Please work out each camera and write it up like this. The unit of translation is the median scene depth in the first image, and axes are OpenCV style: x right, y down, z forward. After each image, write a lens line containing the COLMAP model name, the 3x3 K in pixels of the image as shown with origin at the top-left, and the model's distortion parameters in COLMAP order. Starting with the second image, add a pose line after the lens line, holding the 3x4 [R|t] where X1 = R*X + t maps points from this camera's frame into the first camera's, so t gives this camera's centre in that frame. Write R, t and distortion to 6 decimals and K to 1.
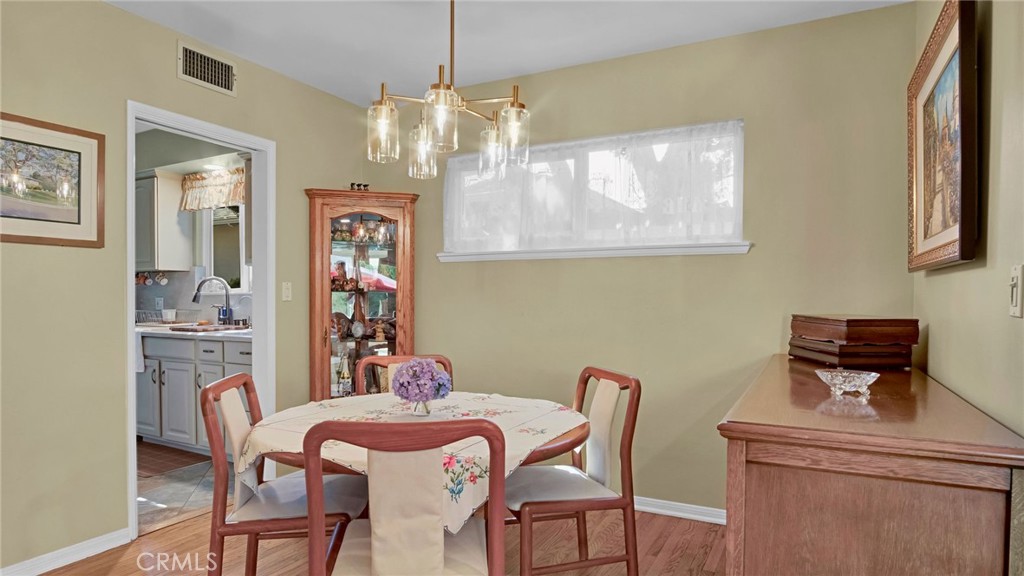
lens RADIAL K [[567.2, 0, 498.3], [0, 567.2, 310.0], [0, 0, 1]] dist [-0.013826, -0.002999]
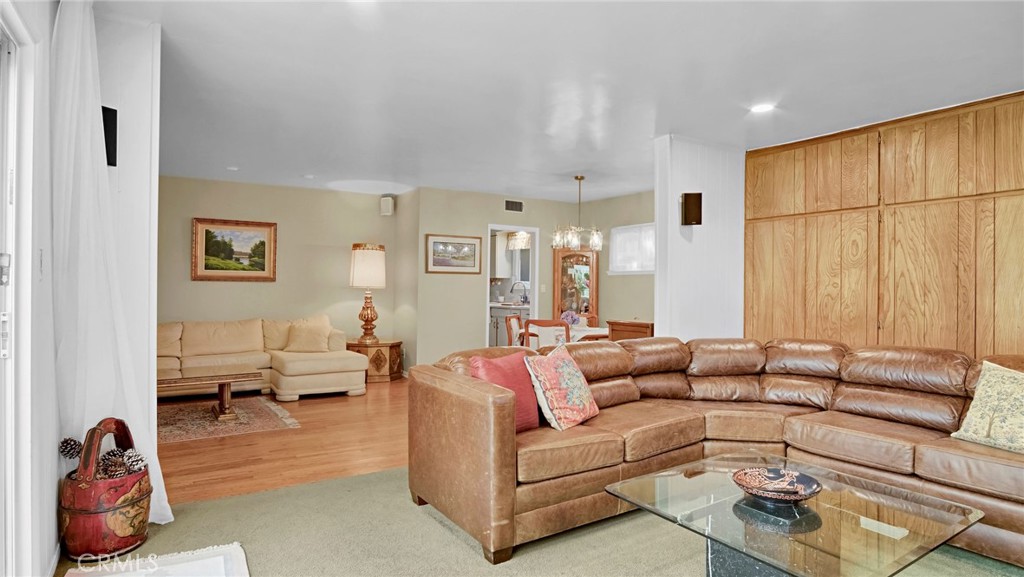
lens RADIAL K [[560.5, 0, 508.7], [0, 560.5, 293.4], [0, 0, 1]] dist [-0.003426, -0.000750]
pose [[0.865501, 0.008948, -0.500827, 0.523840], [-0.016768, 0.999798, -0.011115, 0.012166], [0.500626, 0.018017, 0.865476, -0.855355]]
